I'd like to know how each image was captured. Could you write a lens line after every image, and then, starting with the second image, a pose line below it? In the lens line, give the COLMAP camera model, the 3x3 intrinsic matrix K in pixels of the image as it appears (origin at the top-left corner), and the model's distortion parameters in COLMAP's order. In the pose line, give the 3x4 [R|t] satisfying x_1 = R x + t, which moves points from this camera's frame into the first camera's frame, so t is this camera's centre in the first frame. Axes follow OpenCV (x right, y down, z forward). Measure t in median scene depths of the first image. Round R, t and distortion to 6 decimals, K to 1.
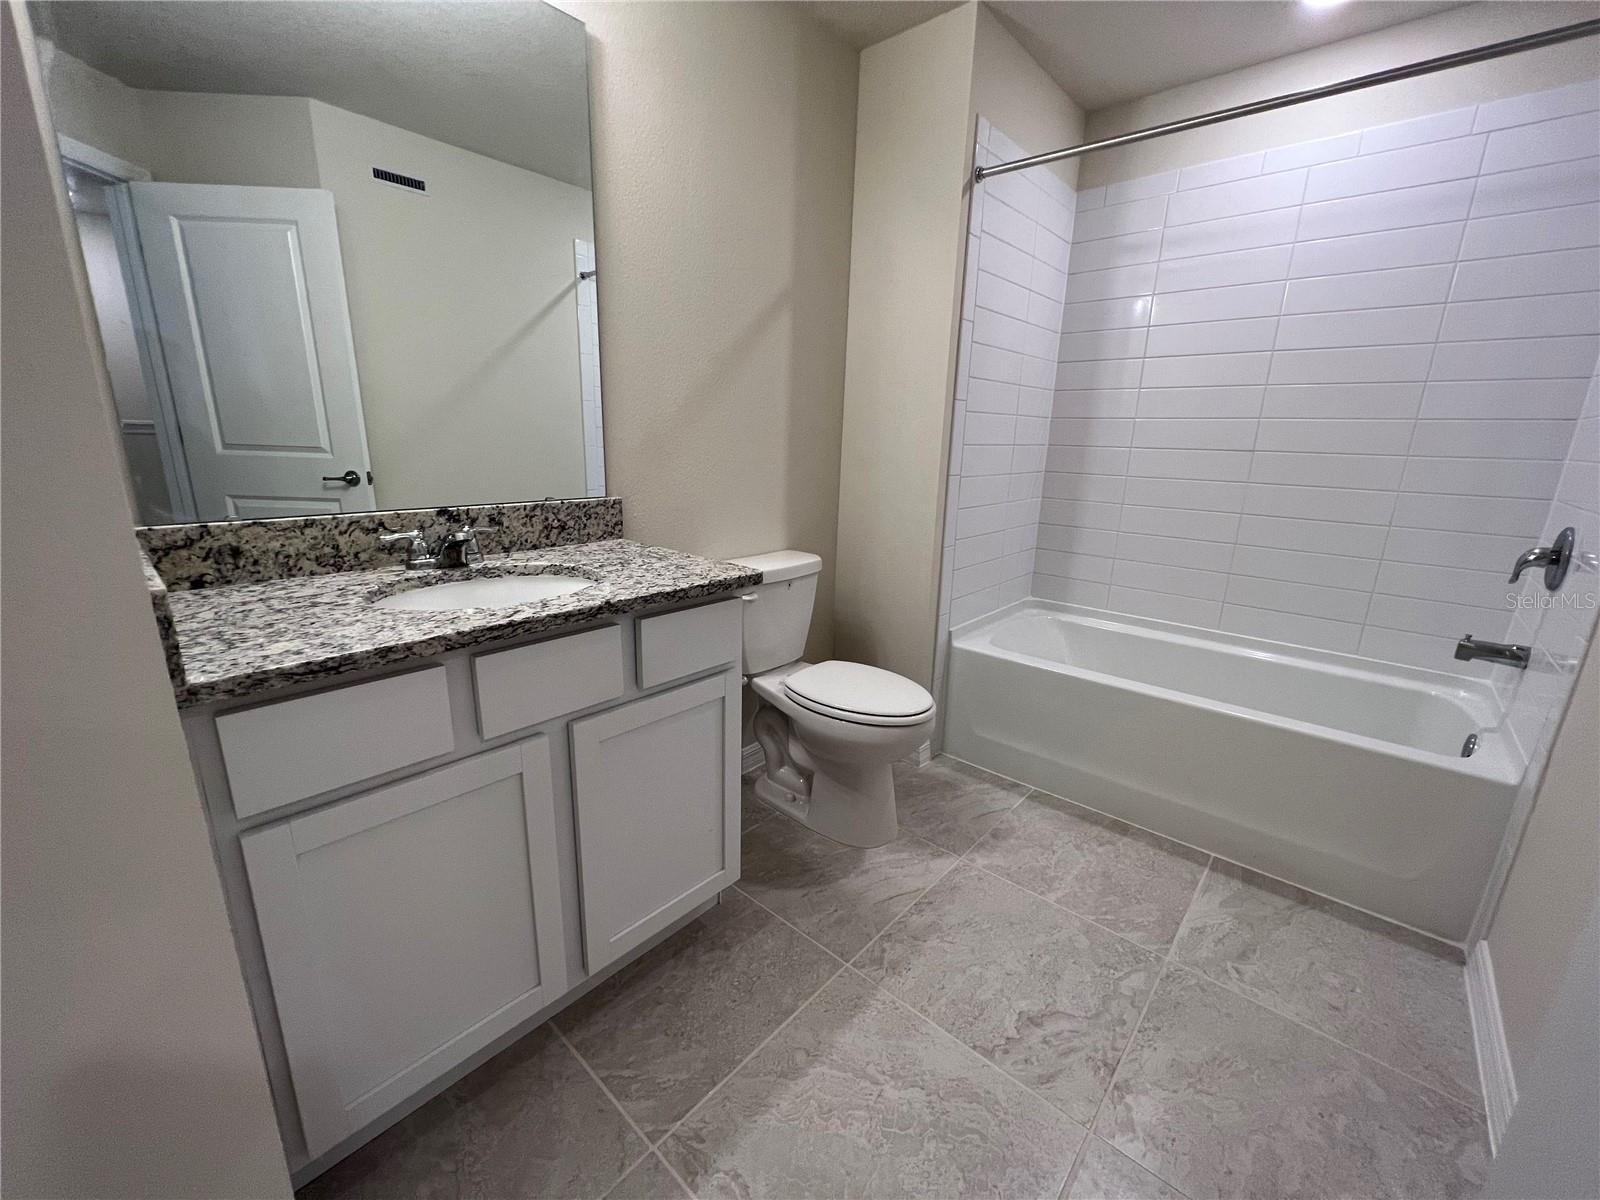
lens RADIAL K [[643.2, 0, 795.3], [0, 643.2, 603.6], [0, 0, 1]] dist [-0.003023, 0.001021]
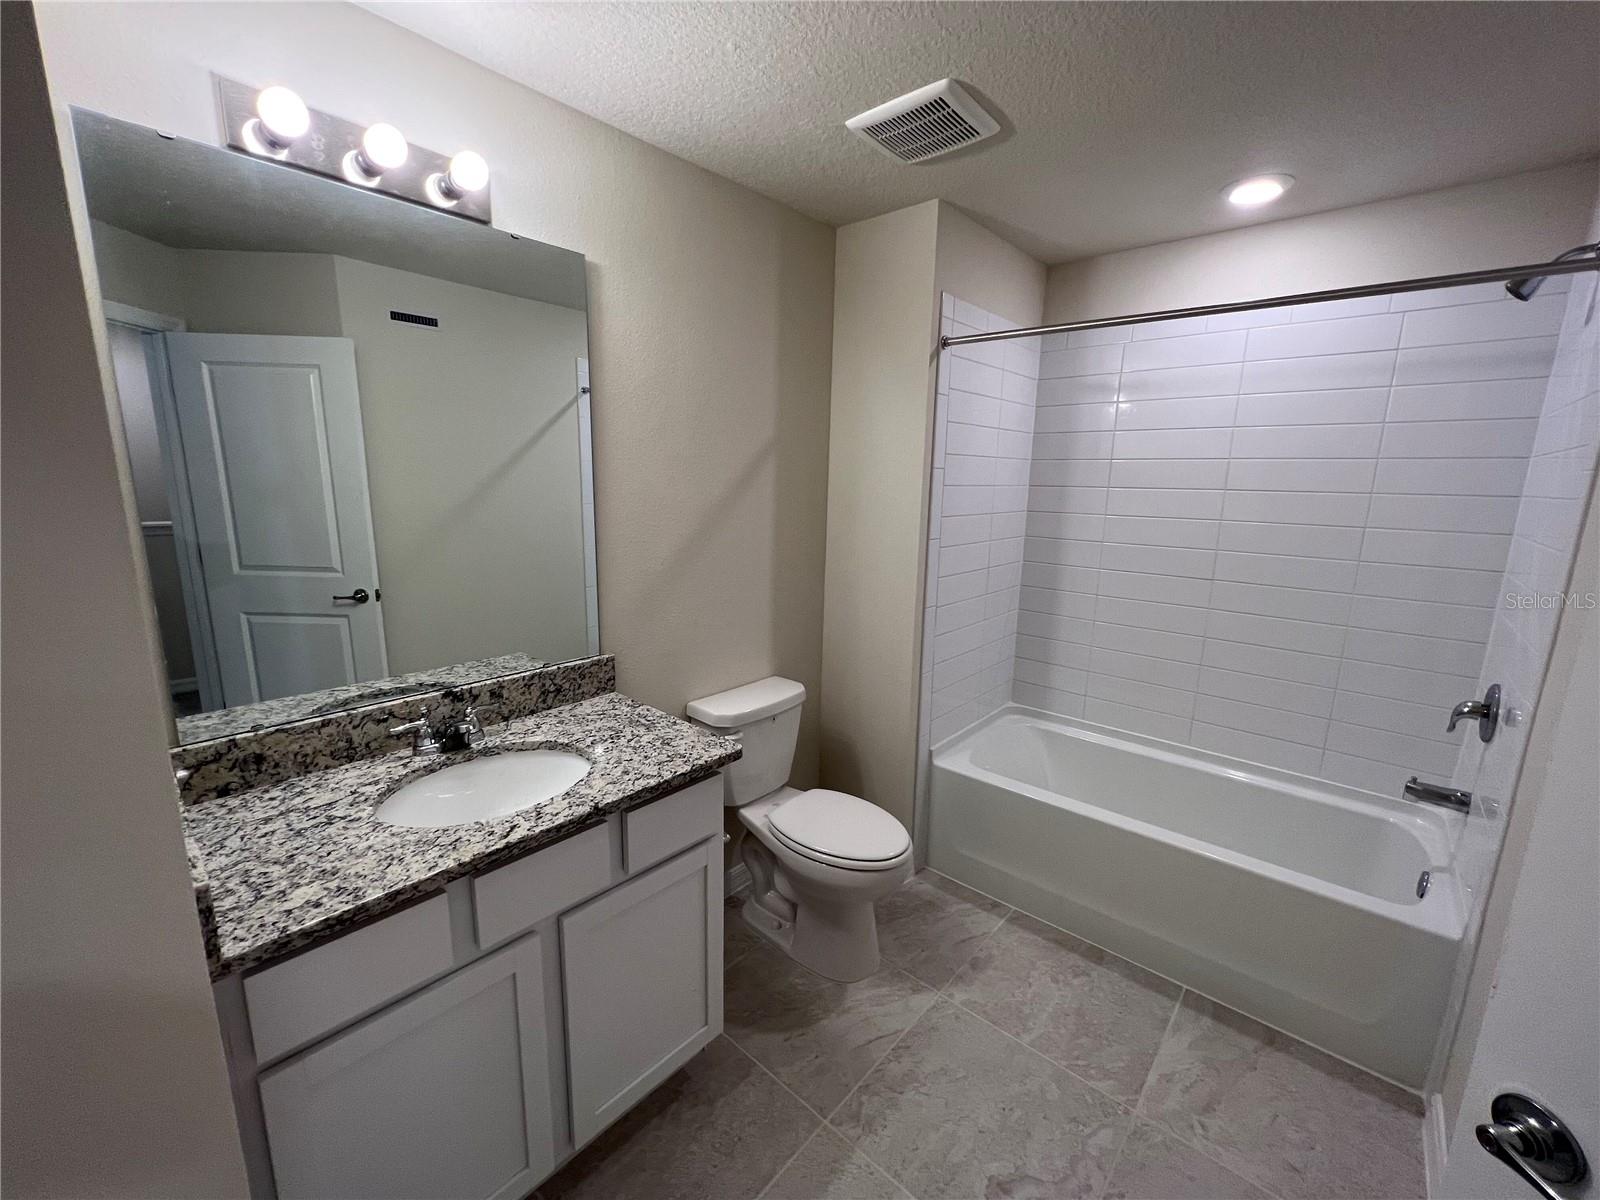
lens RADIAL K [[643.2, 0, 795.0], [0, 643.2, 604.2], [0, 0, 1]] dist [-0.003023, 0.001021]
pose [[0.999981, -0.006127, -0.000834, 0.033447], [0.006064, 0.998079, -0.061662, -0.185458], [0.001210, 0.061656, 0.998097, -0.076786]]
